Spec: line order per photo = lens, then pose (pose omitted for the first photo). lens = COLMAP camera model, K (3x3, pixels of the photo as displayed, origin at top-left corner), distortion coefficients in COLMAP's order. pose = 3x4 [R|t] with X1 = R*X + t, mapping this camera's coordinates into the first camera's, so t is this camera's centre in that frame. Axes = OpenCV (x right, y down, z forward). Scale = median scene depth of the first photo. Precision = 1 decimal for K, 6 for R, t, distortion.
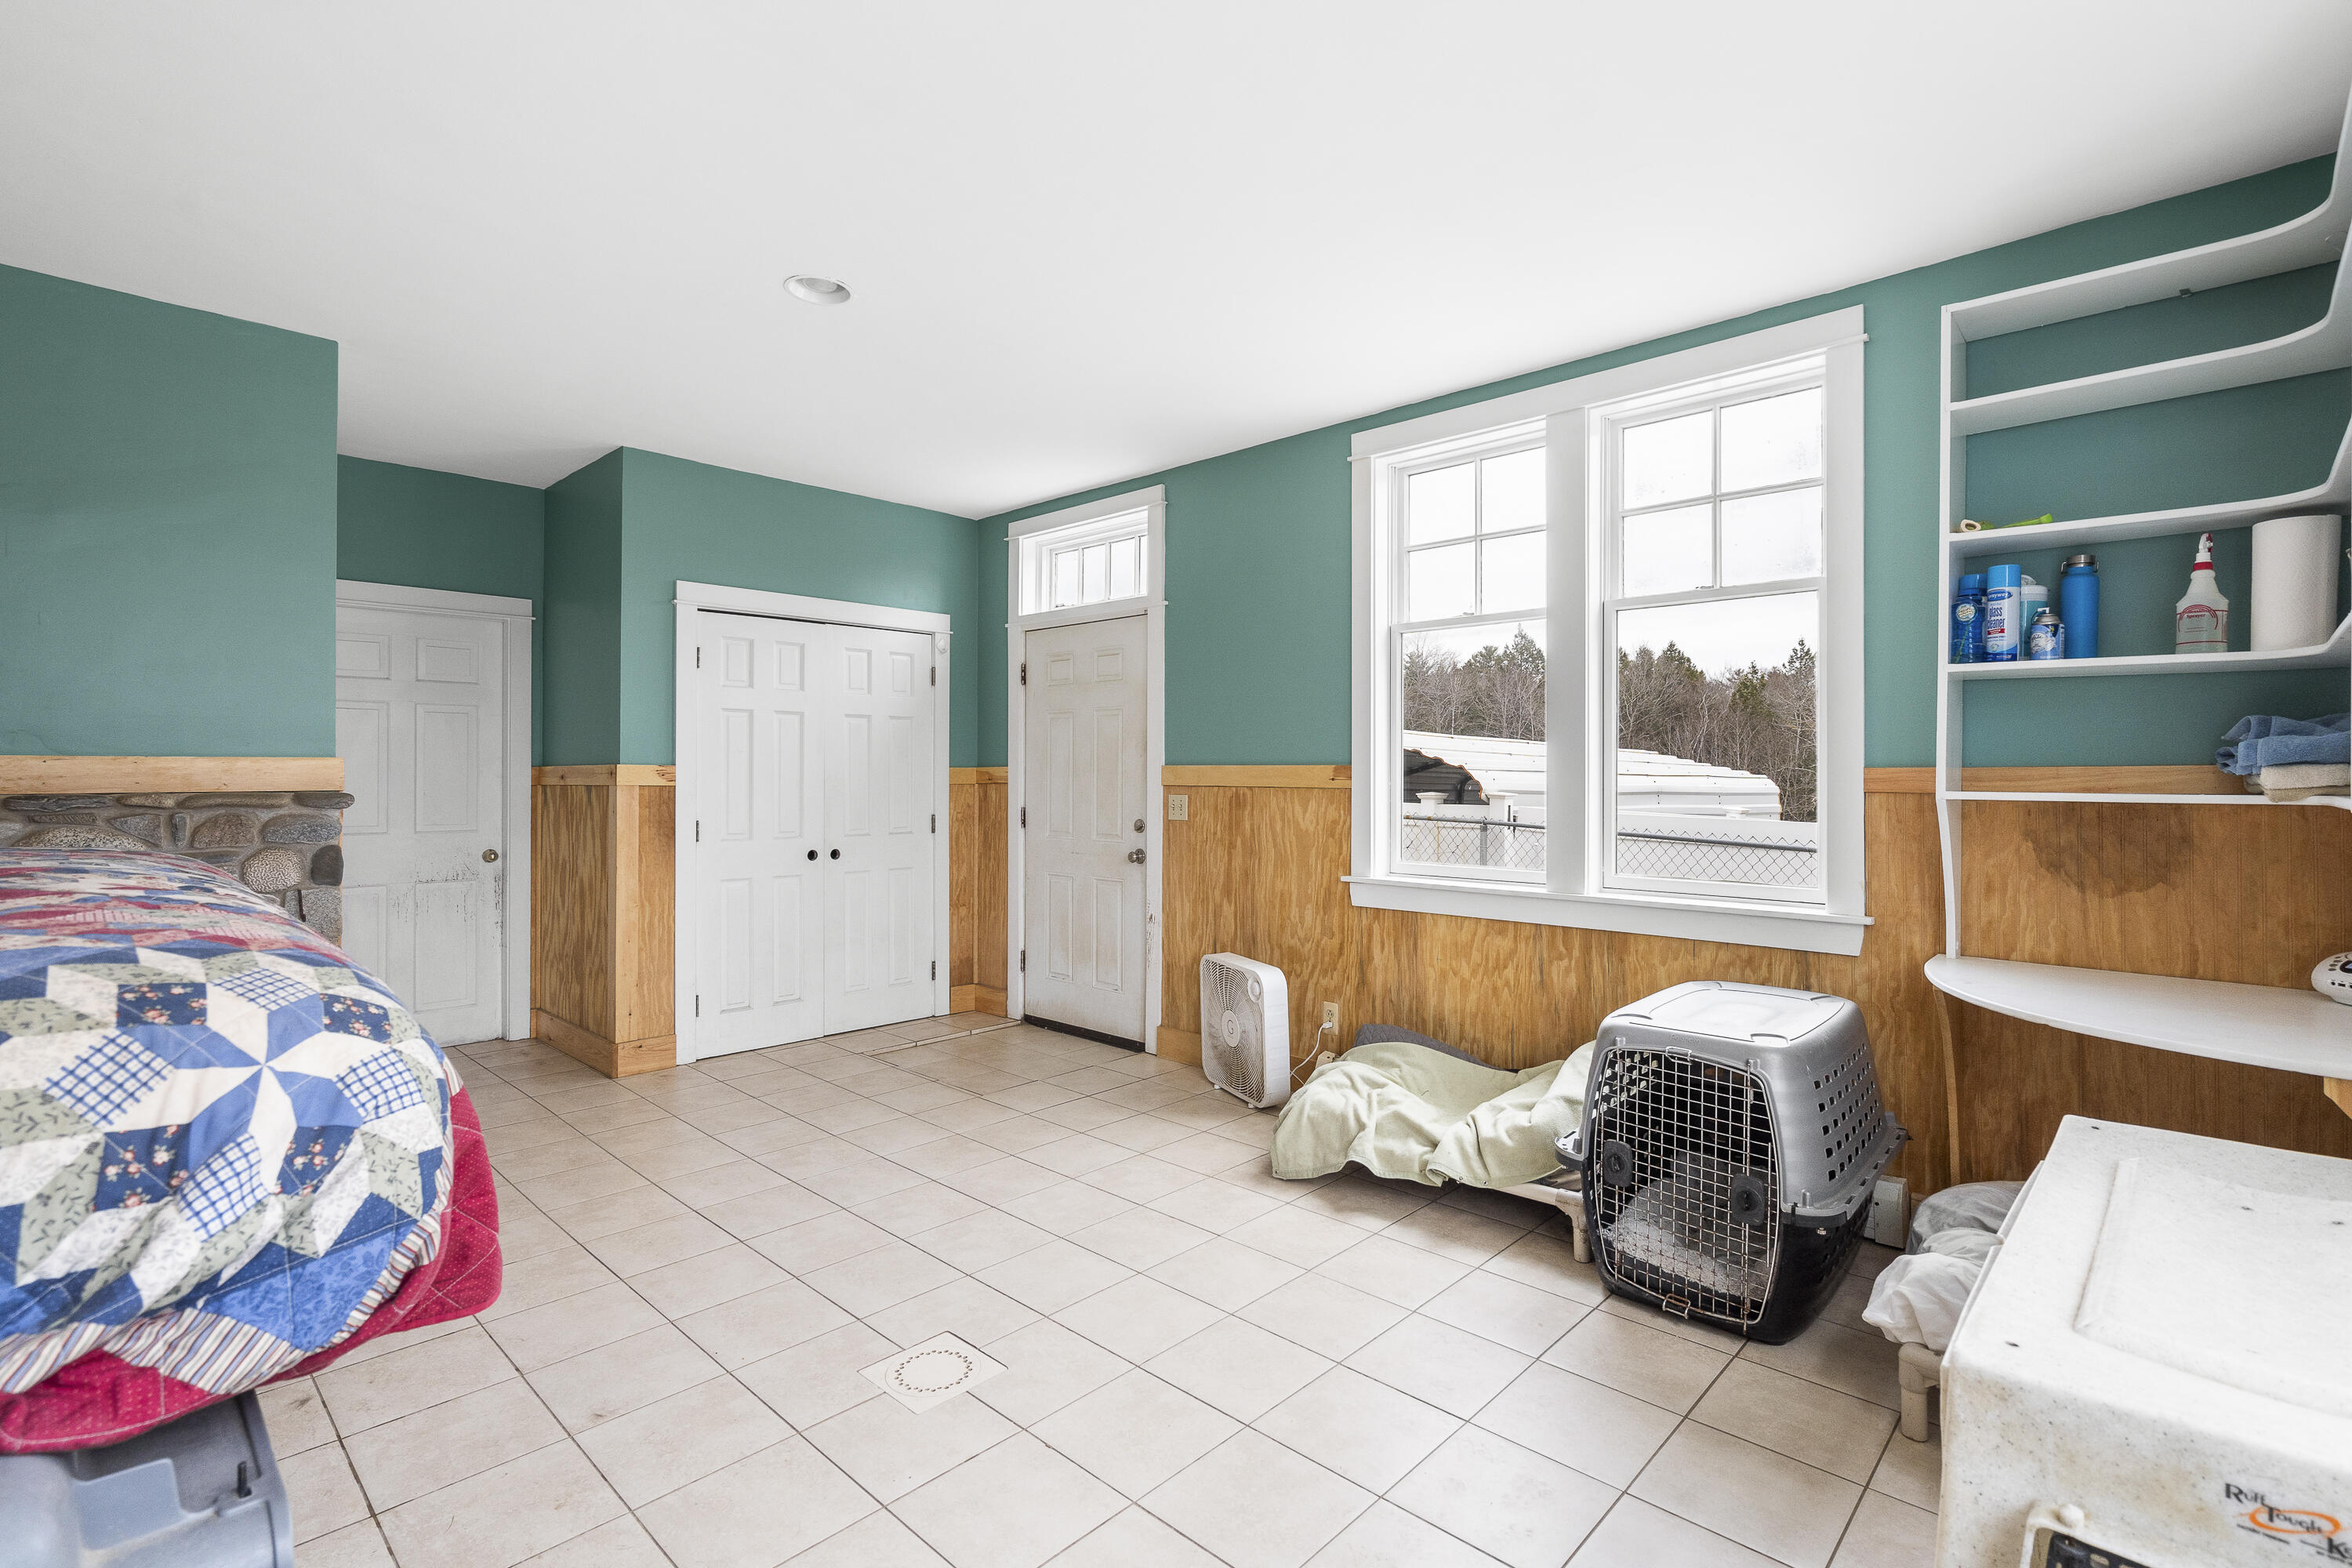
lens RADIAL K [[1082.3, 0, 1177.5], [0, 1082.3, 775.9], [0, 0, 1]] dist [-0.004138, -0.001285]
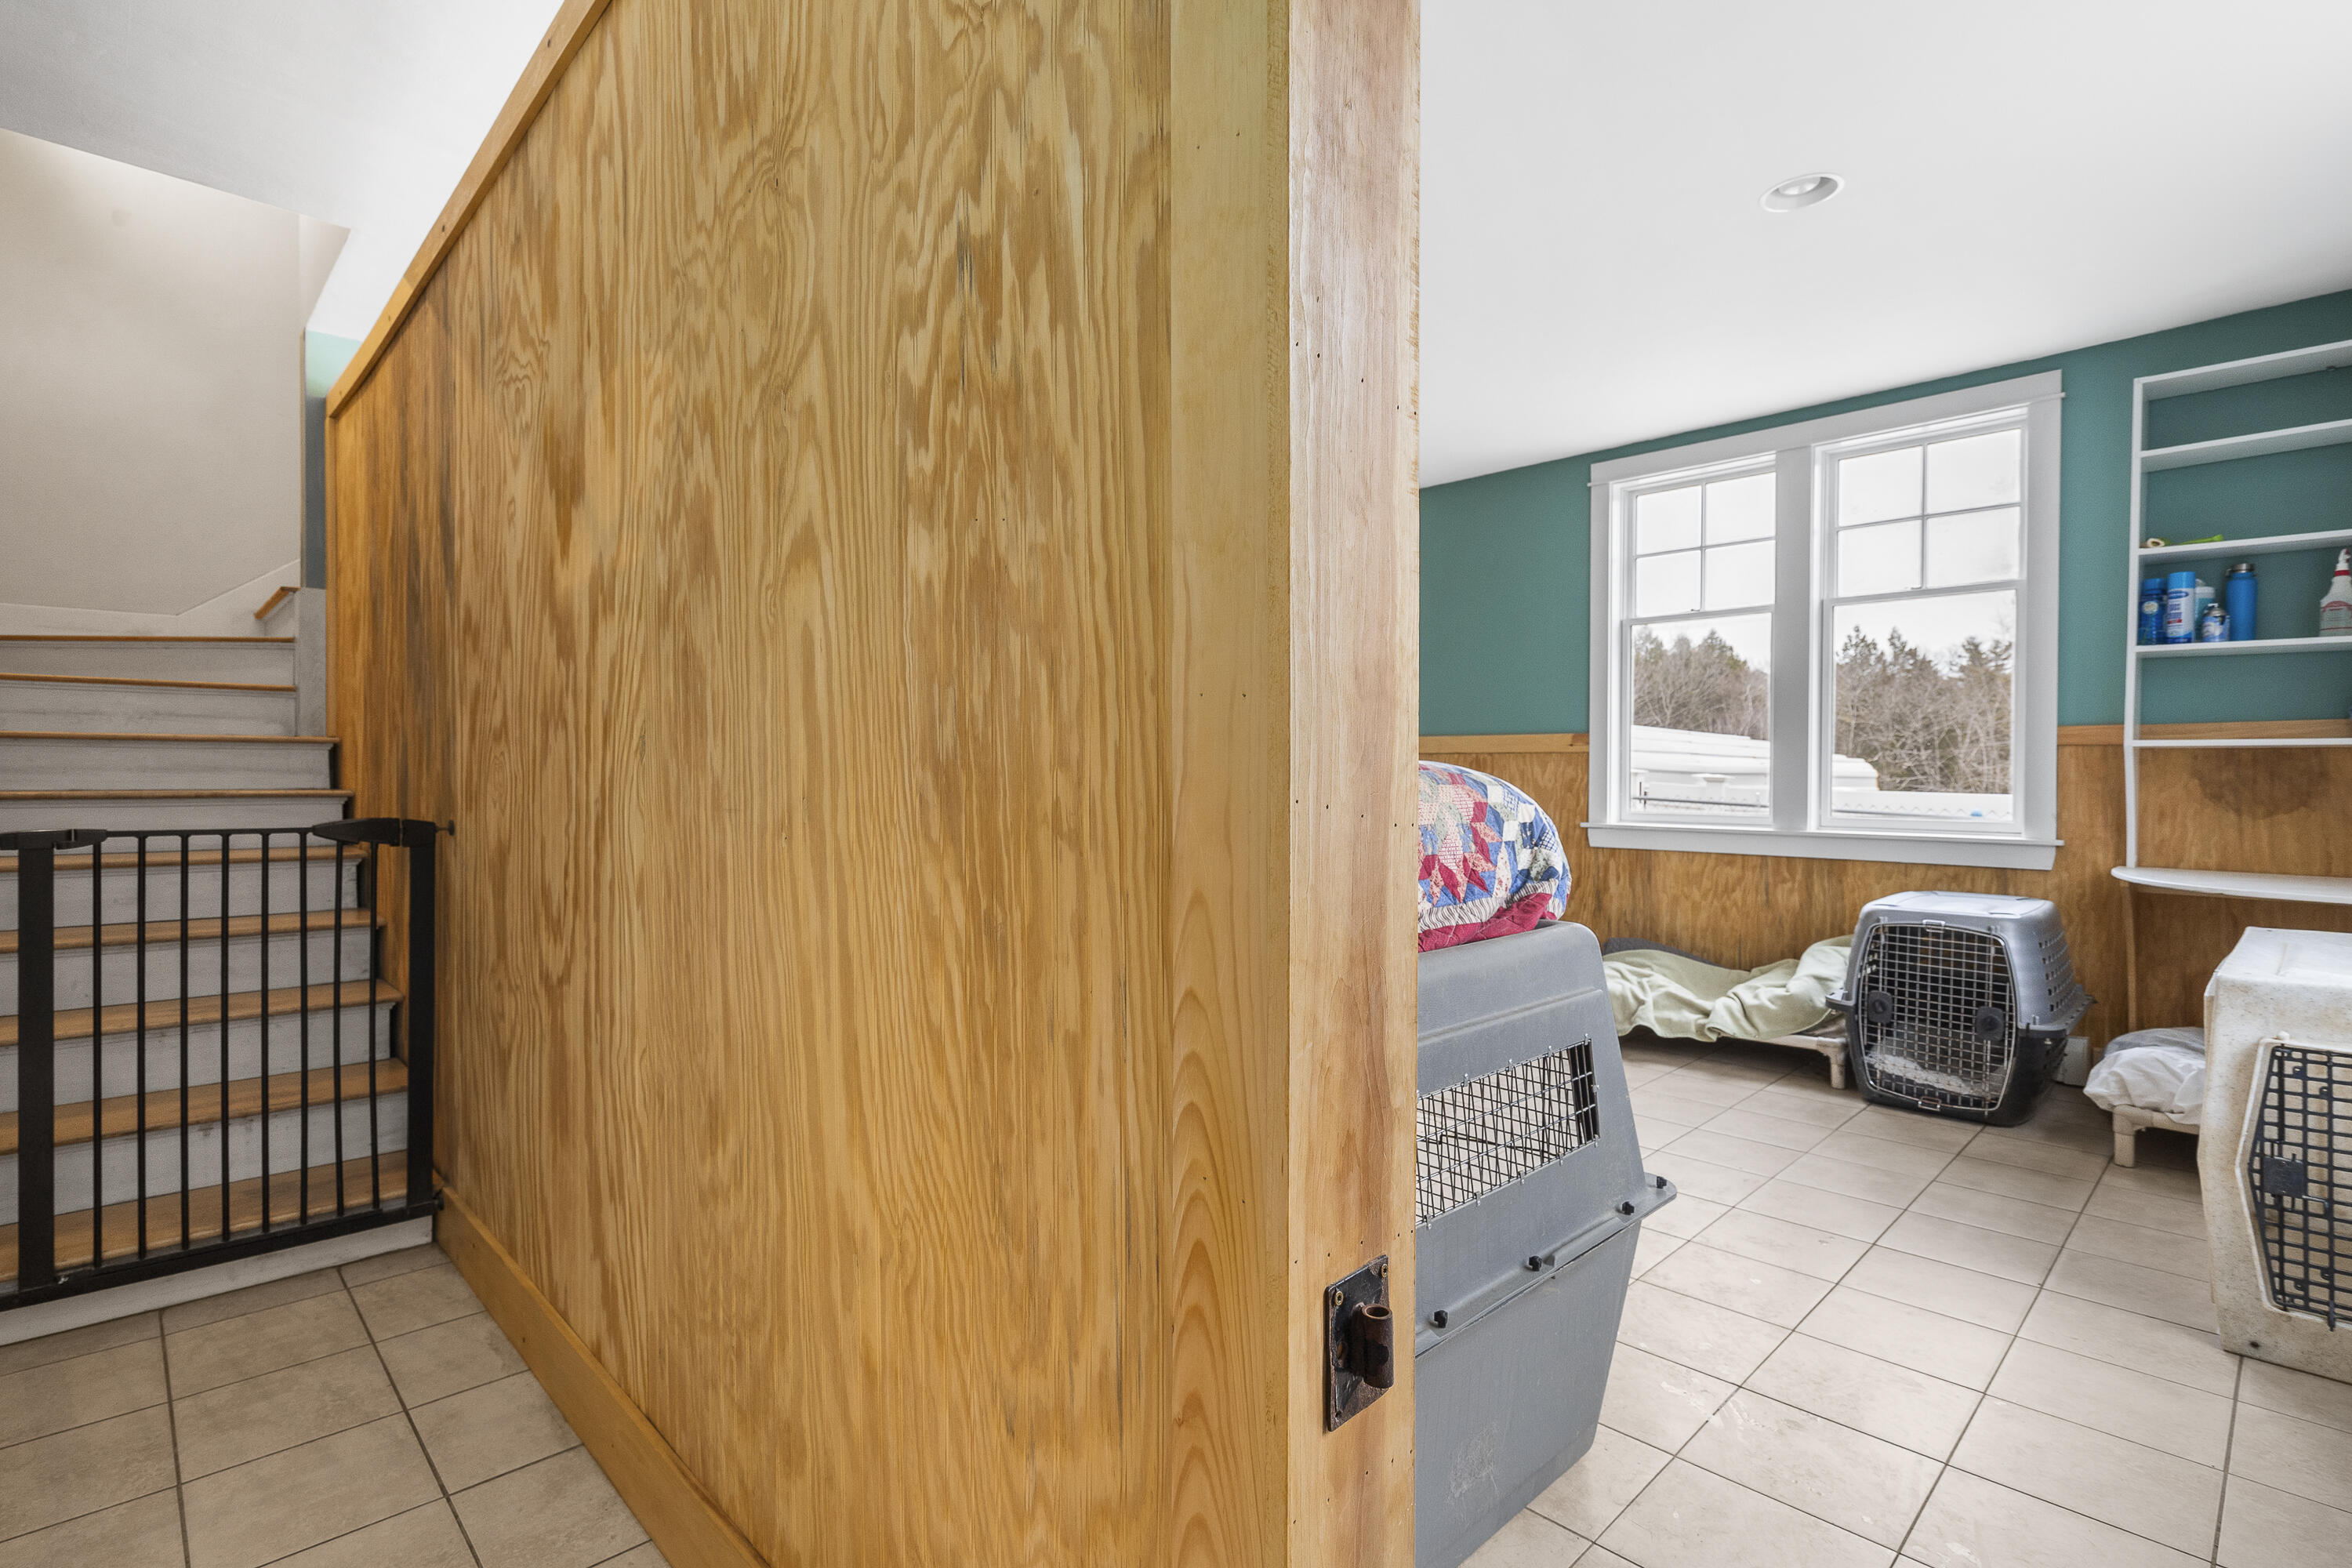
lens RADIAL K [[1082.3, 0, 1124.4], [0, 1082.3, 787.8], [0, 0, 1]] dist [-0.004138, -0.001285]
pose [[0.996999, 0.000603, -0.077415, -0.412959], [0.000757, 0.999846, 0.017534, 0.045867], [0.077413, -0.017540, 0.996845, -0.413623]]
